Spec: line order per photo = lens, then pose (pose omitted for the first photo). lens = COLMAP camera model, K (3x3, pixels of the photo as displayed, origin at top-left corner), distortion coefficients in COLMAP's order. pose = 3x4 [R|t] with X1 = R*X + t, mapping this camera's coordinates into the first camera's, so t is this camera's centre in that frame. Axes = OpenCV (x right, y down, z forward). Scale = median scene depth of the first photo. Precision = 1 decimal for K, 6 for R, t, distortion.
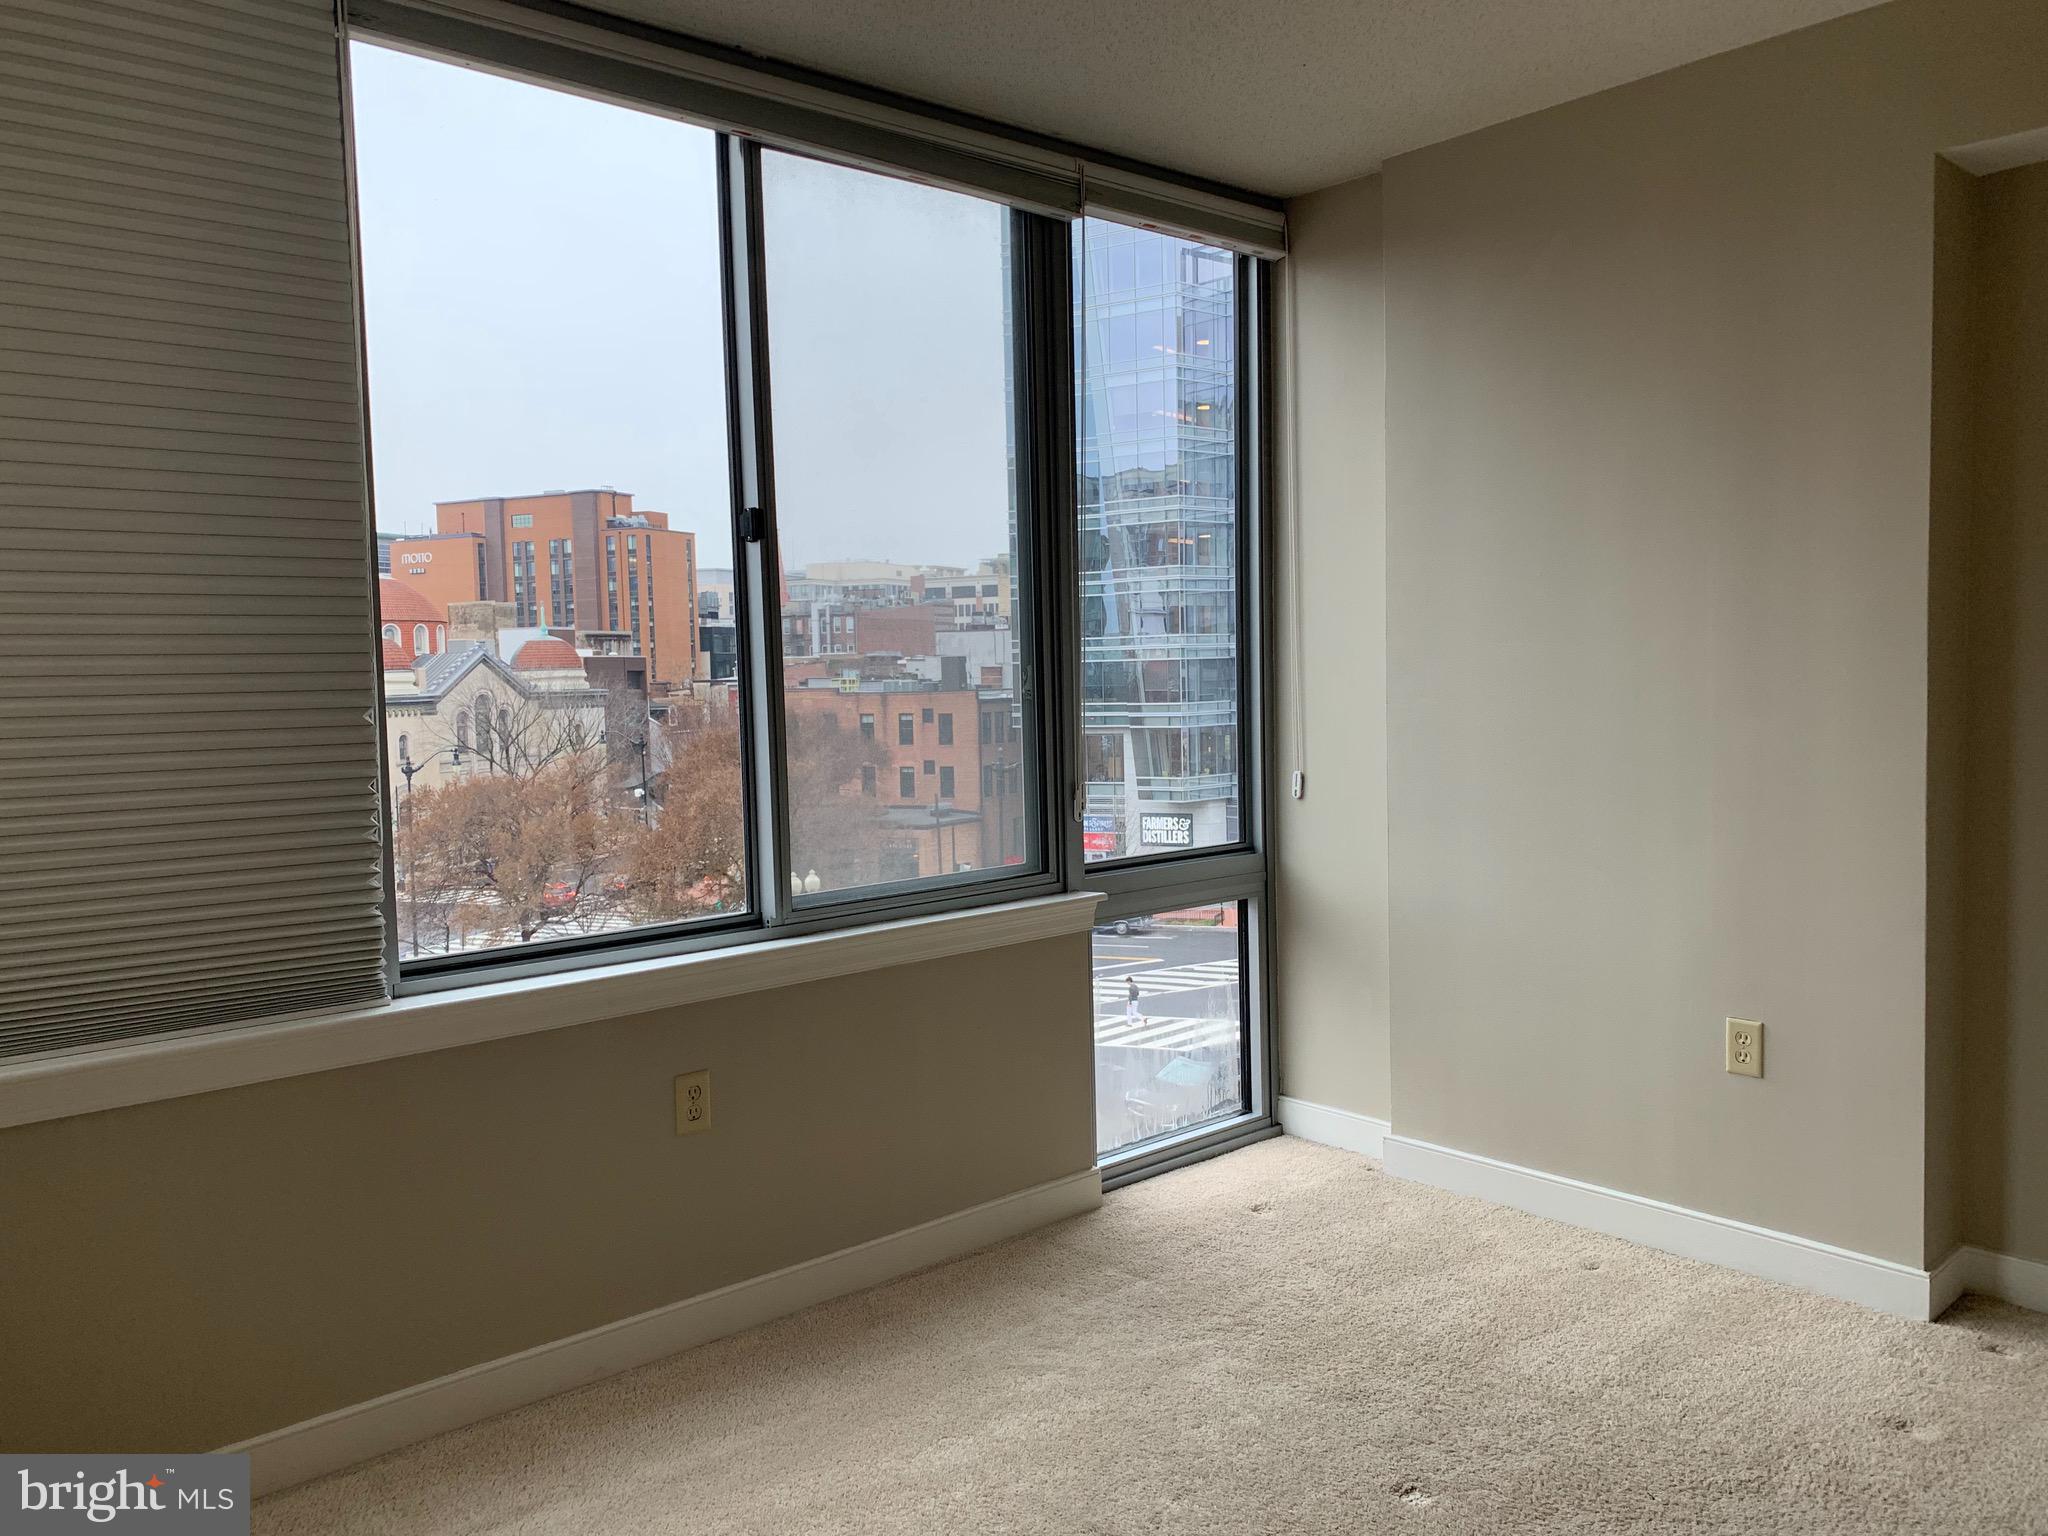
lens RADIAL K [[1587.7, 0, 1023.5], [0, 1587.7, 763.8], [0, 0, 1]] dist [-0.001140, 0.001490]
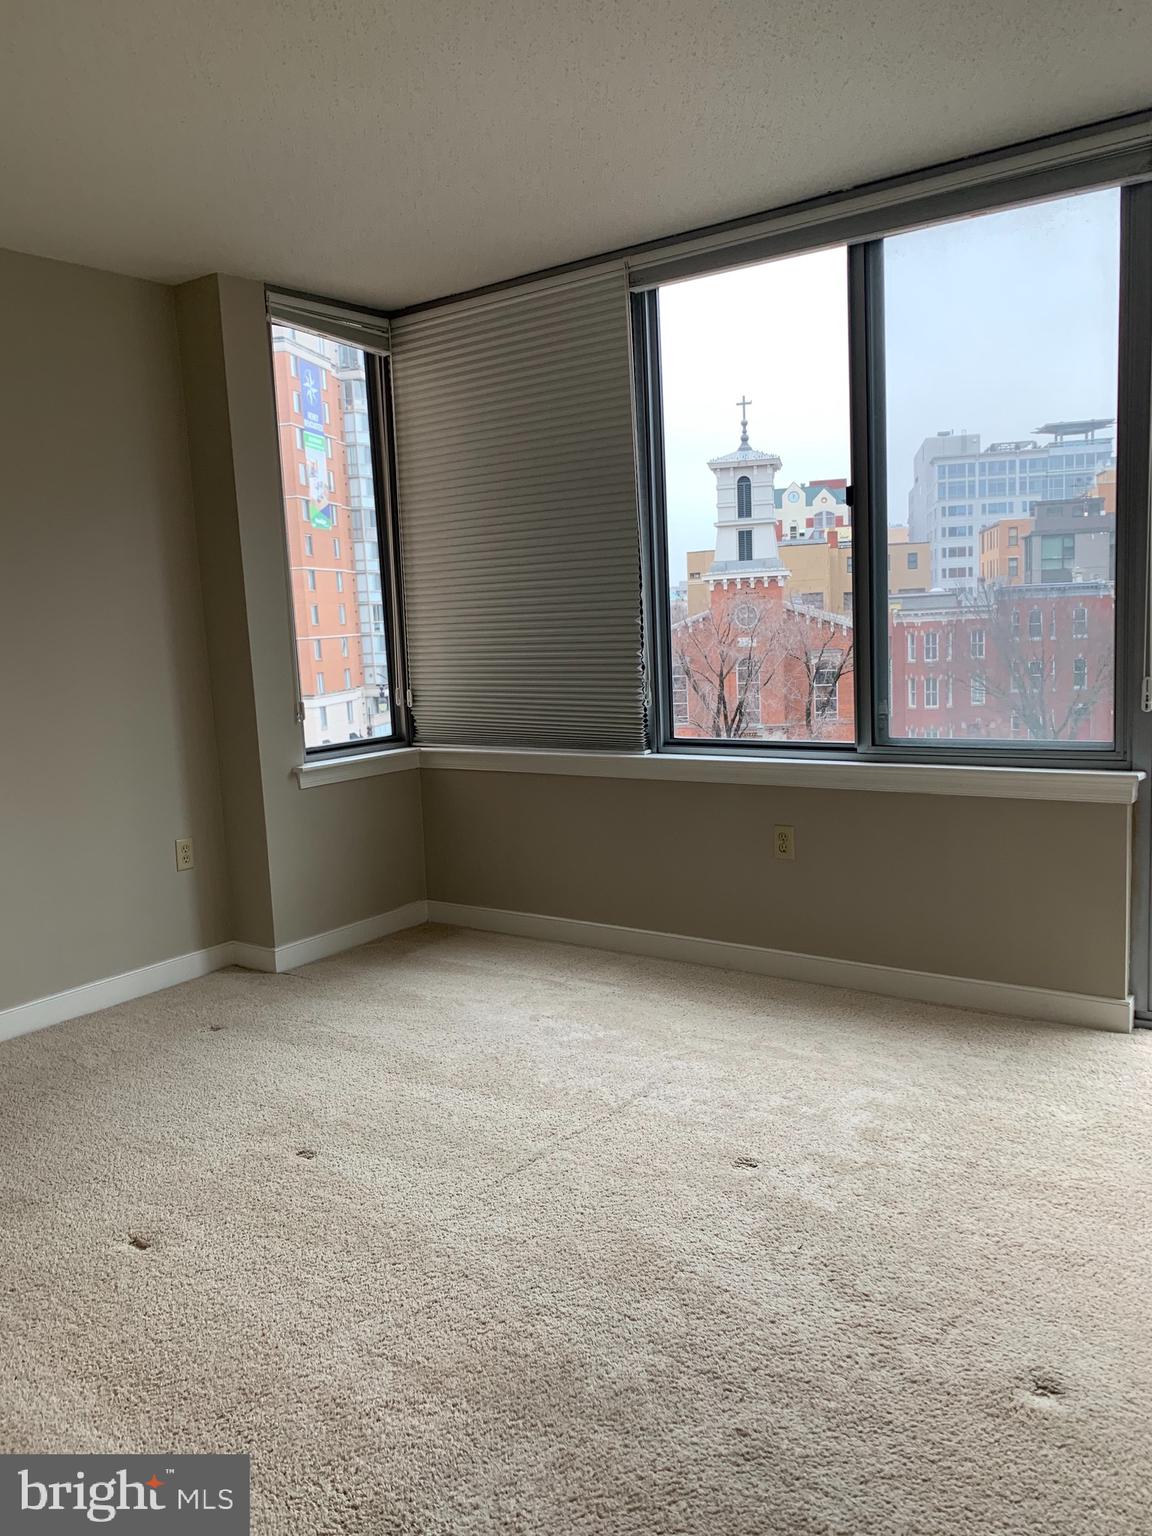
lens RADIAL K [[1224.2, 0, 560.9], [0, 1224.2, 772.4], [0, 0, 1]] dist [0.027473, -0.003990]
pose [[0.177948, 0.140755, -0.973921, 1.046345], [-0.014837, 0.989989, 0.140366, -0.048982], [0.983928, -0.010528, 0.178255, 0.513712]]
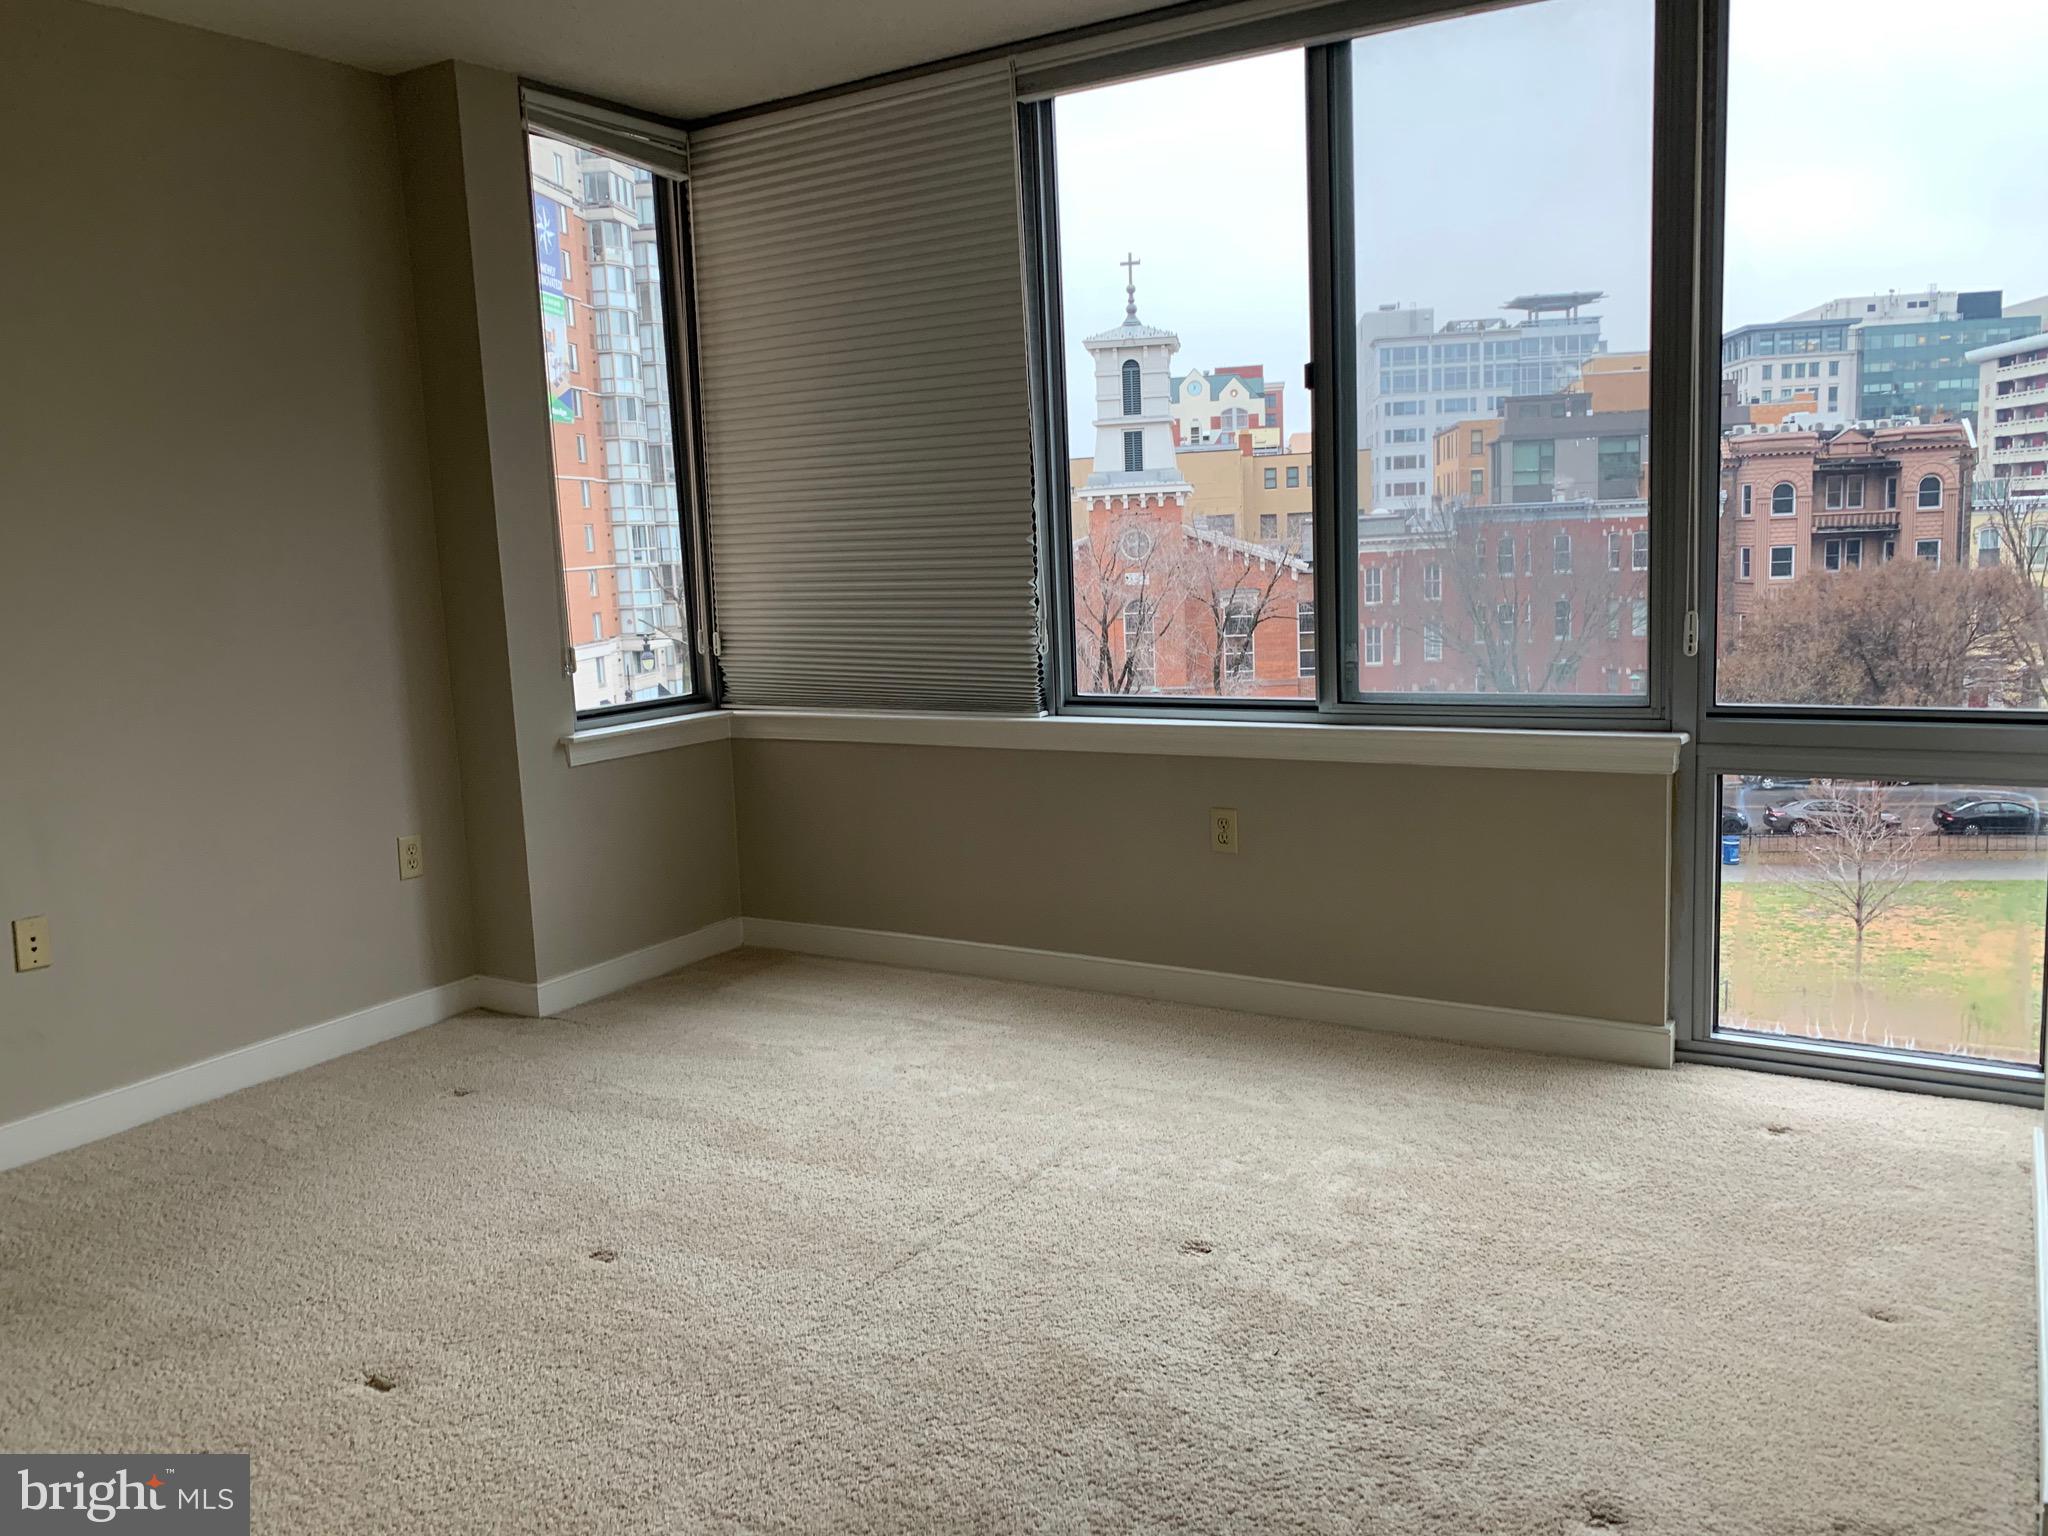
lens RADIAL K [[1632.3, 0, 1020.5], [0, 1632.3, 754.1], [0, 0, 1]] dist [0.027473, -0.003990]
pose [[0.258905, 0.139682, -0.955749, 1.041294], [-0.019996, 0.990051, 0.139278, -0.037826], [0.965696, -0.016949, 0.259123, 0.476752]]
